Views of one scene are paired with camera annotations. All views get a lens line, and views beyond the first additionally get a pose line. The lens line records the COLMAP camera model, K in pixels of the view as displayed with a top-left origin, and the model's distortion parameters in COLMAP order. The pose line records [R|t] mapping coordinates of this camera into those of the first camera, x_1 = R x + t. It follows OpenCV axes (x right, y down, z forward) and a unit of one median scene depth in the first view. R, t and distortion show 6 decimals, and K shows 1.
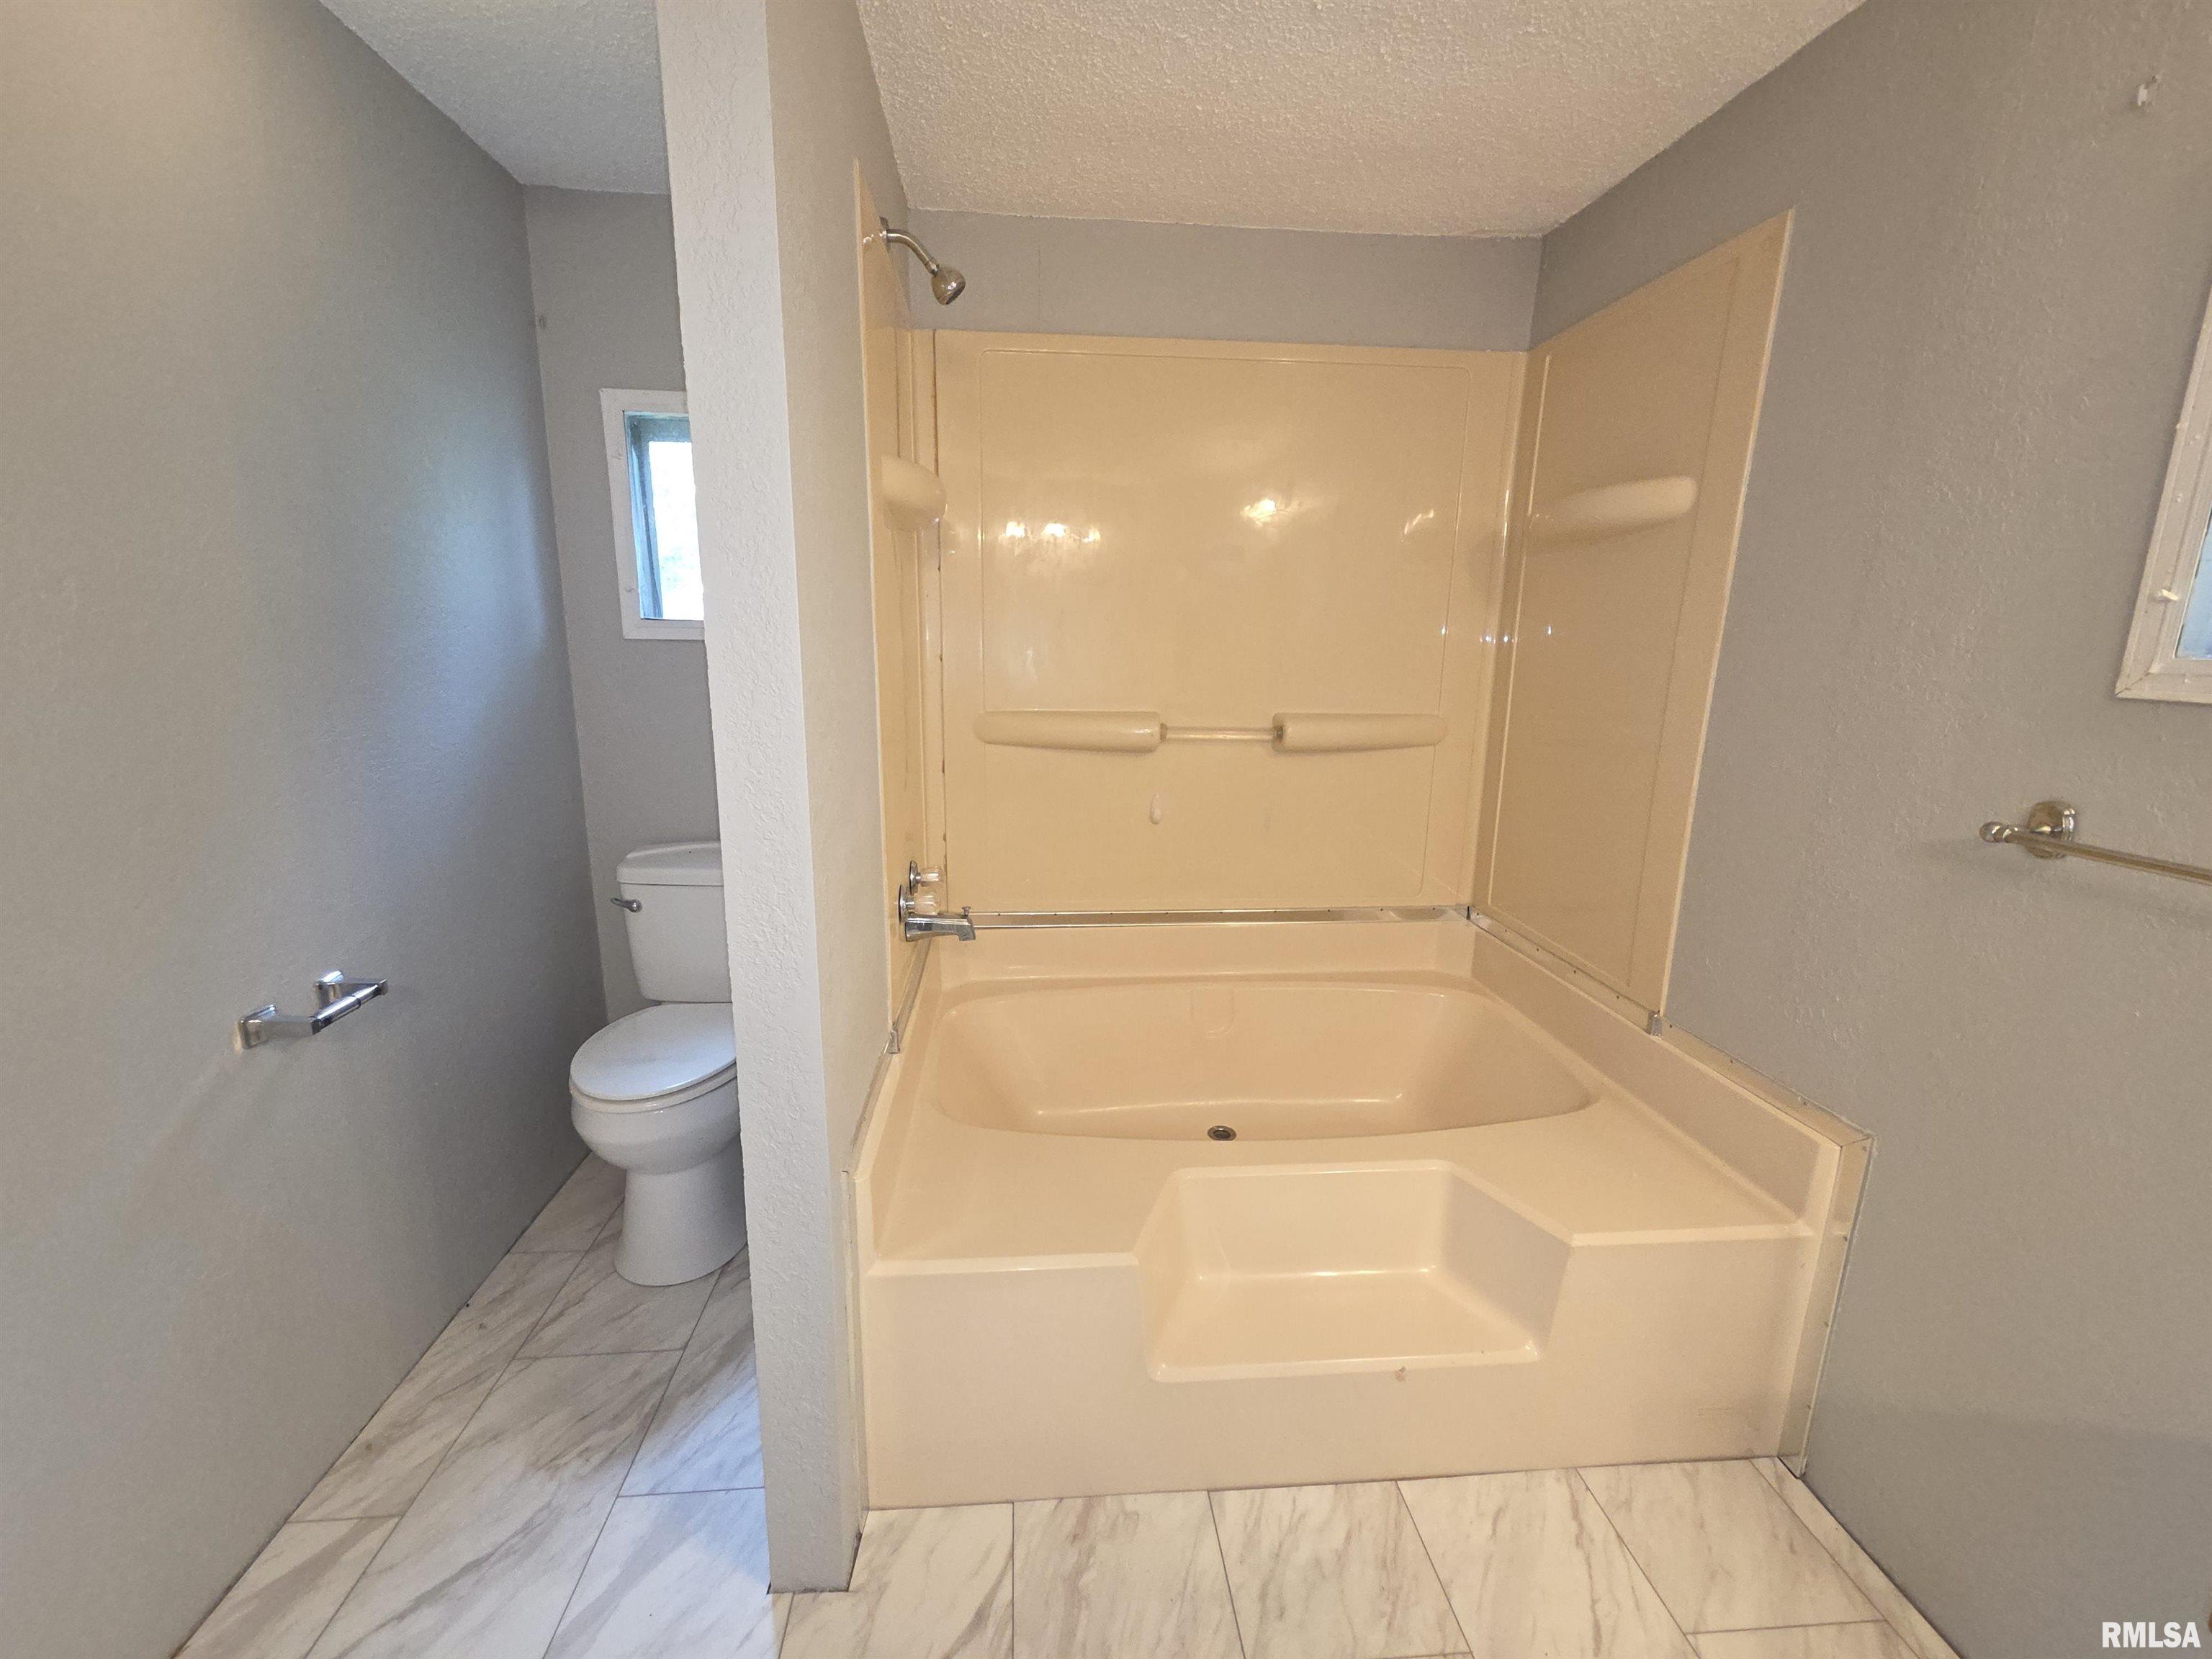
lens RADIAL K [[903.6, 0, 1092.7], [0, 903.6, 820.7], [0, 0, 1]] dist [0.000722, -0.000576]
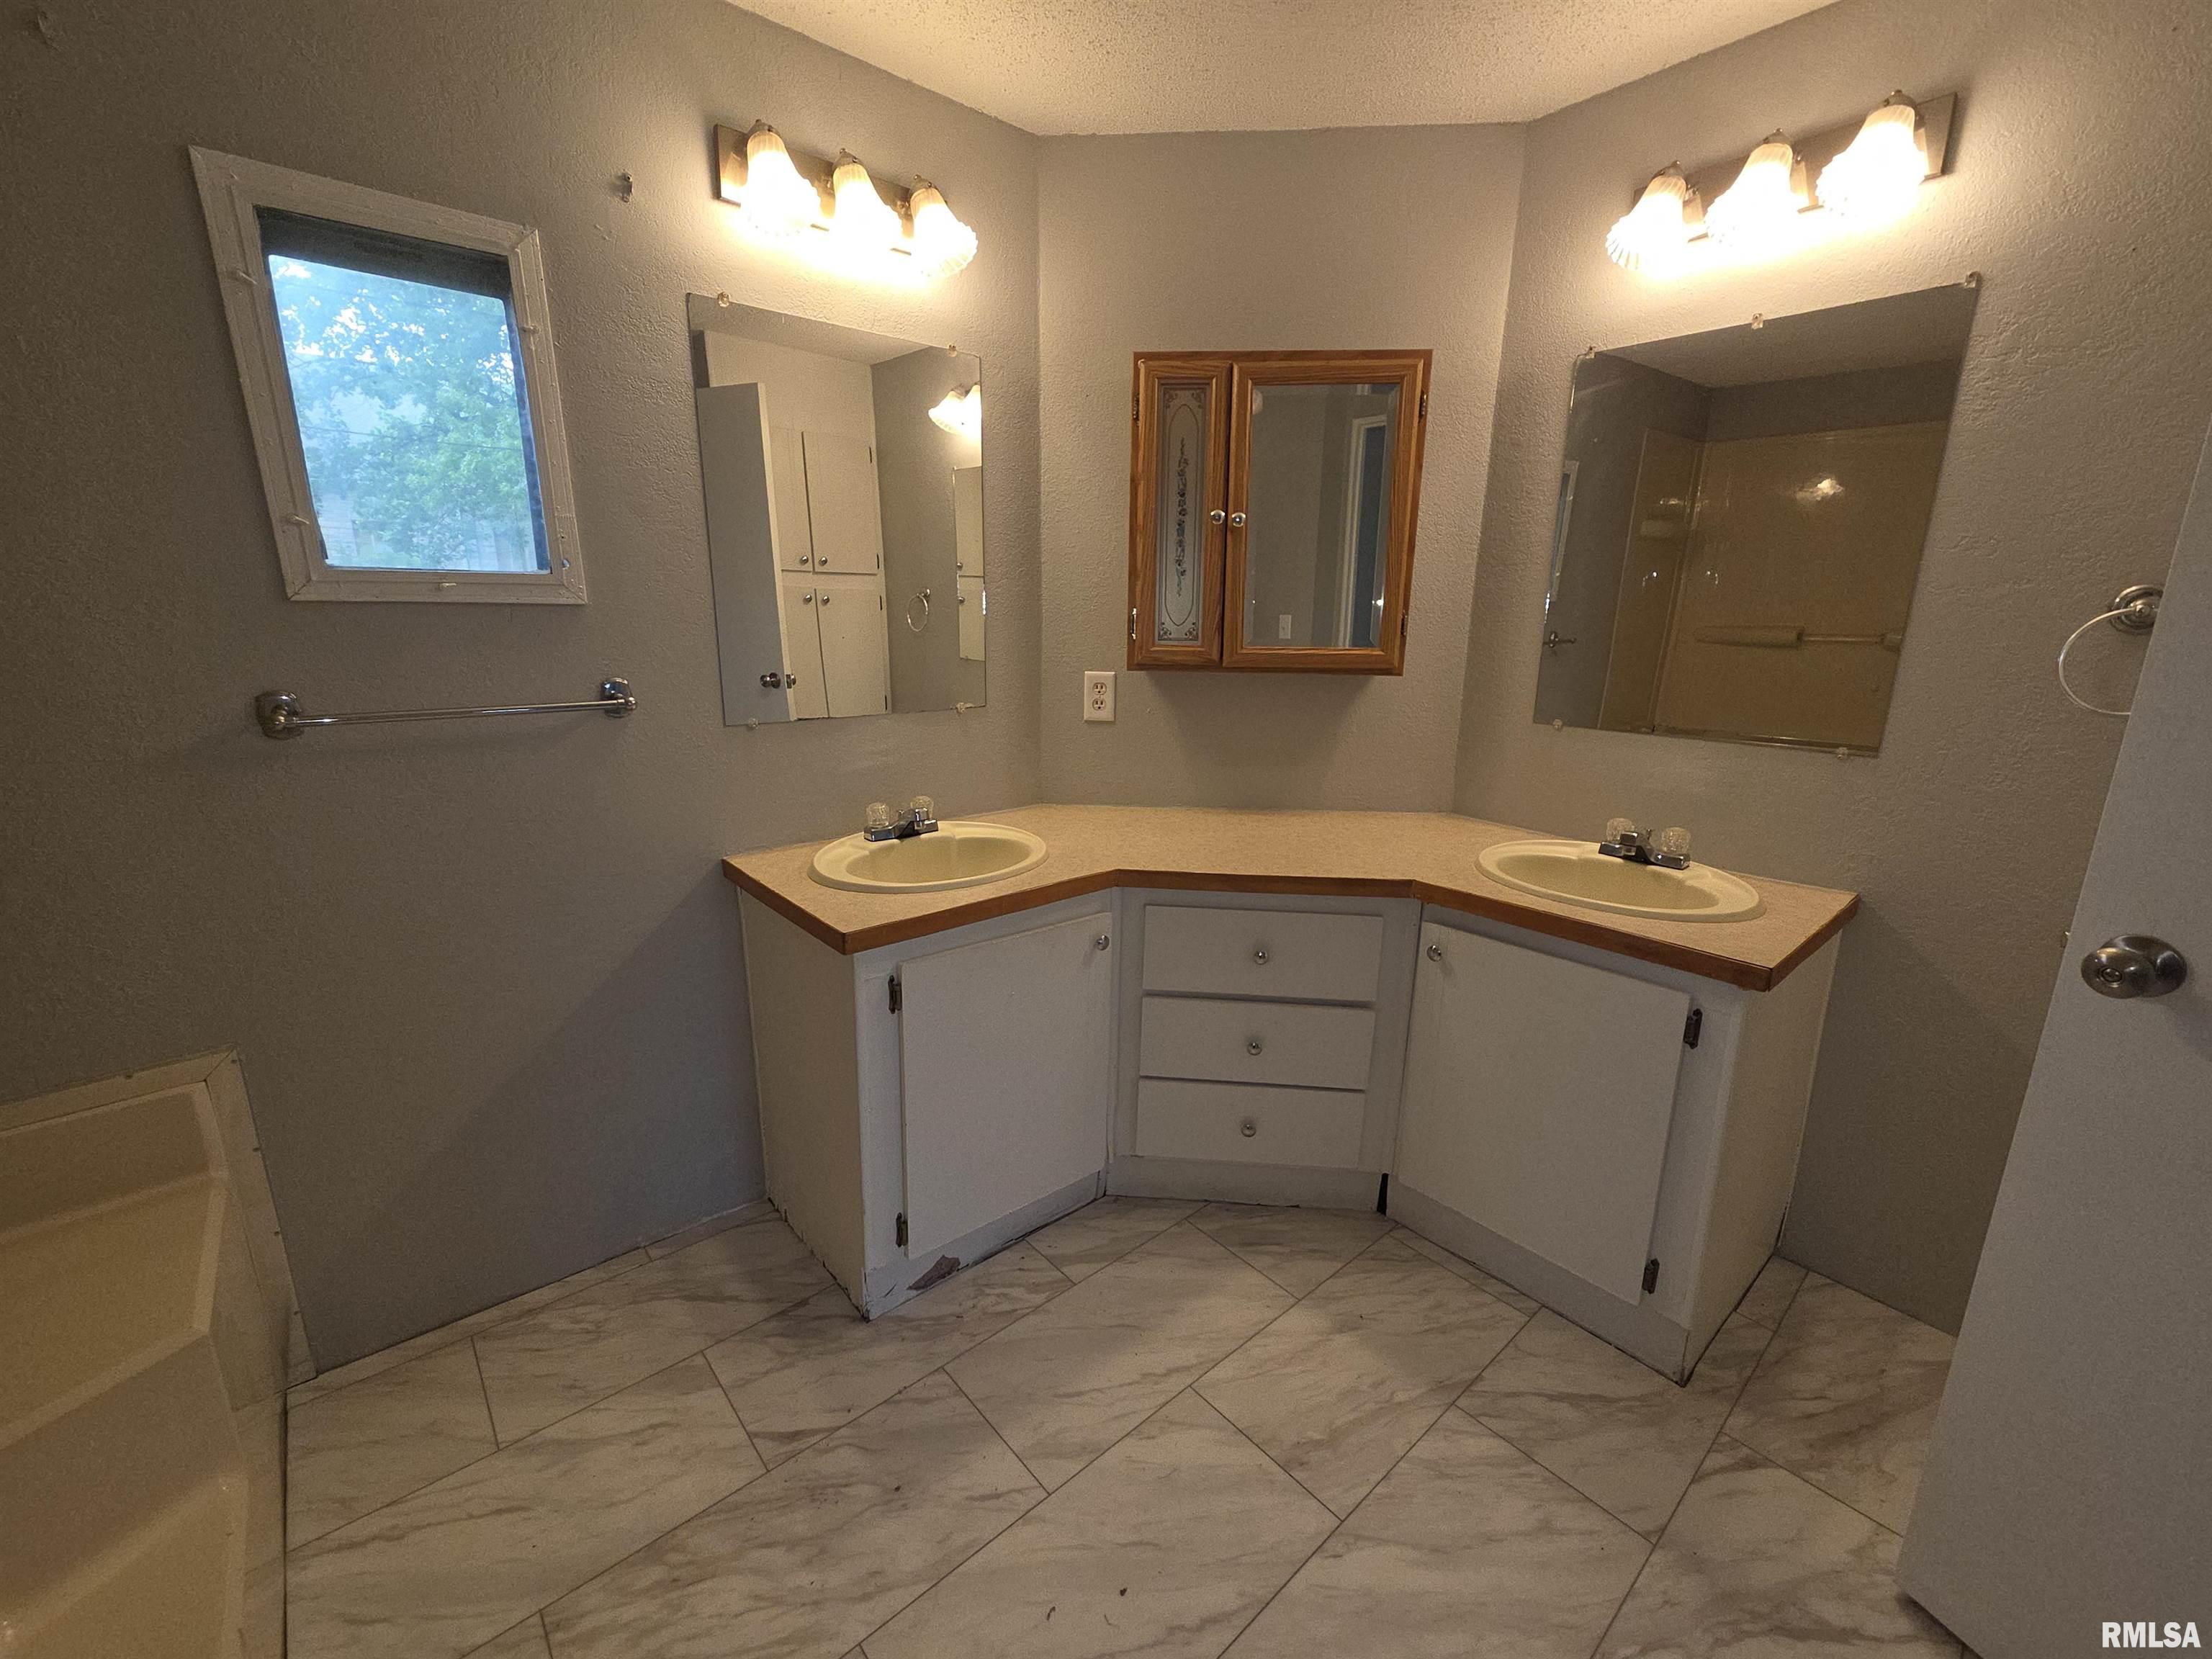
lens RADIAL K [[903.6, 0, 1103.5], [0, 903.6, 823.7], [0, 0, 1]] dist [0.000722, -0.000576]
pose [[-0.583118, -0.221908, 0.781492, -0.432767], [0.142620, 0.919067, 0.367390, -0.112755], [-0.799770, 0.325688, -0.504277, 0.617598]]
